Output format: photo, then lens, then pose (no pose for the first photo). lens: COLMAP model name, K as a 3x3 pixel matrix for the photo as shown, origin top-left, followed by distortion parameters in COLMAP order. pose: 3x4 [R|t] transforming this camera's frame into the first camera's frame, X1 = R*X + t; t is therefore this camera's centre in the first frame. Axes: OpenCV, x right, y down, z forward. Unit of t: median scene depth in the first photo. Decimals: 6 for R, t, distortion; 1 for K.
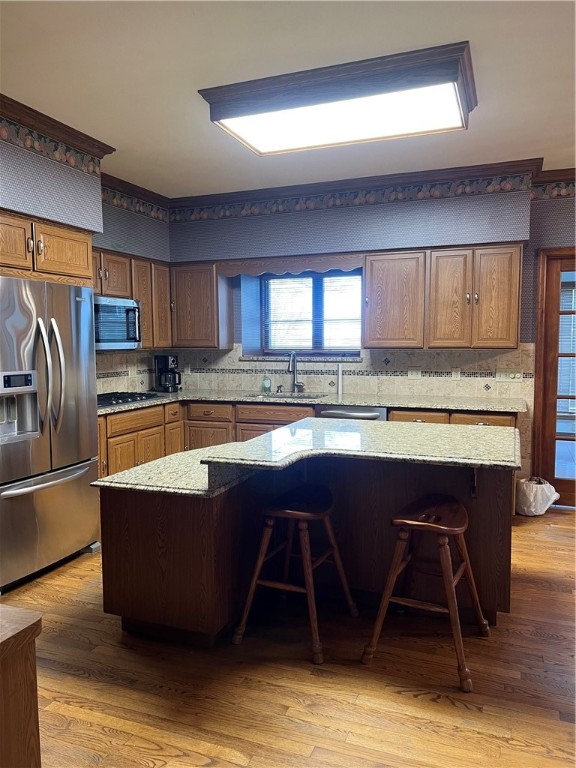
lens RADIAL K [[574.4, 0, 288.0], [0, 574.4, 384.0], [0, 0, 1]] dist [0.048947, -0.082096]
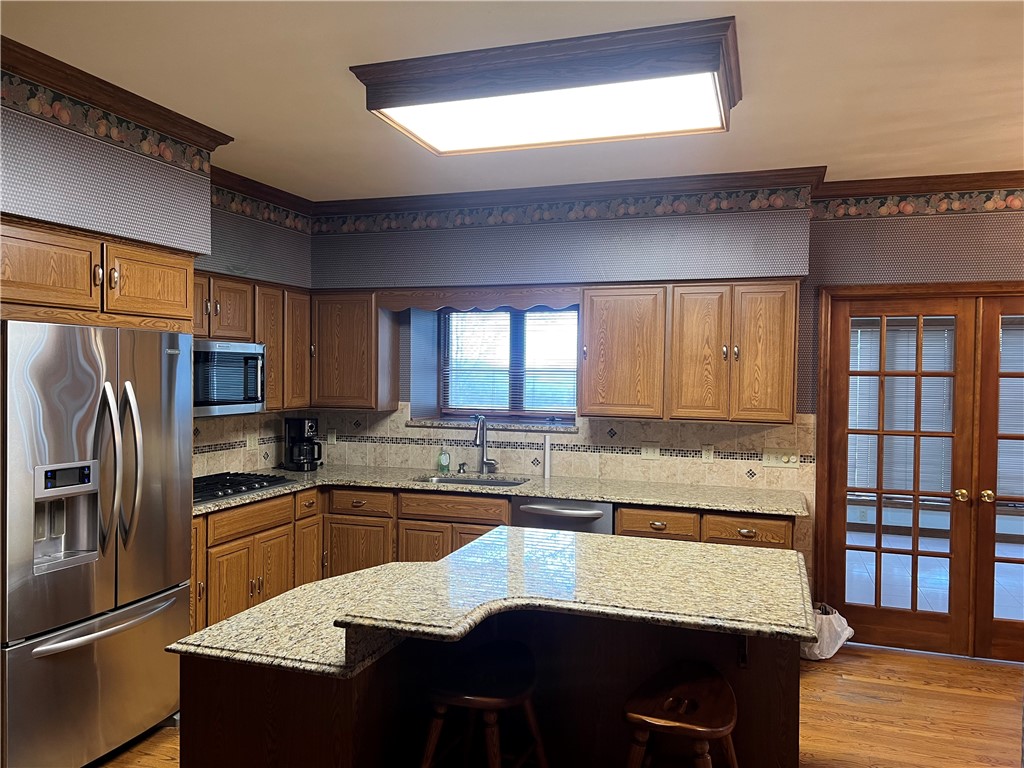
lens RADIAL K [[765.9, 0, 511.1], [0, 765.9, 381.7], [0, 0, 1]] dist [0.048947, -0.082096]
pose [[0.998872, 0.016293, 0.044593, 0.002690], [-0.013449, 0.997901, -0.063349, -0.047765], [-0.045532, 0.062678, 0.996995, 0.057067]]
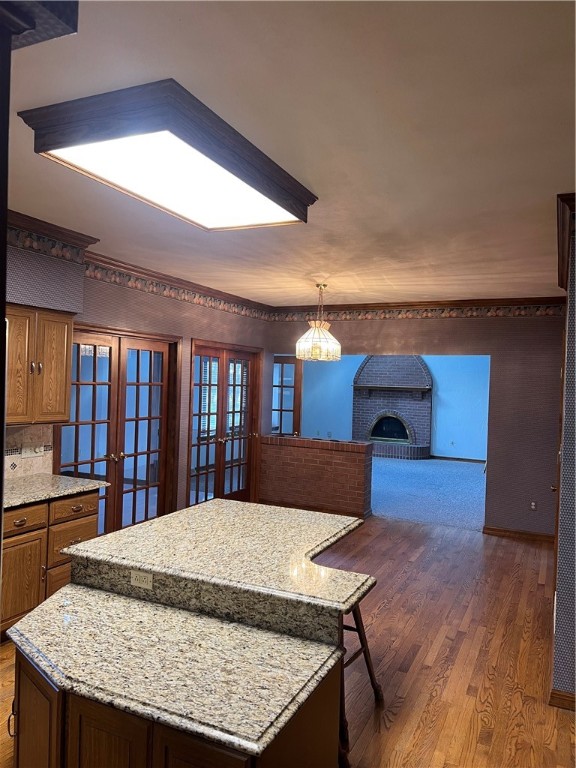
lens RADIAL K [[574.4, 0, 288.0], [0, 574.4, 384.0], [0, 0, 1]] dist [0.048947, -0.082096]
pose [[0.064642, 0.003053, 0.997904, -0.543398], [0.044705, 0.998983, -0.005952, -0.102595], [-0.996907, 0.044996, 0.064440, 0.570185]]
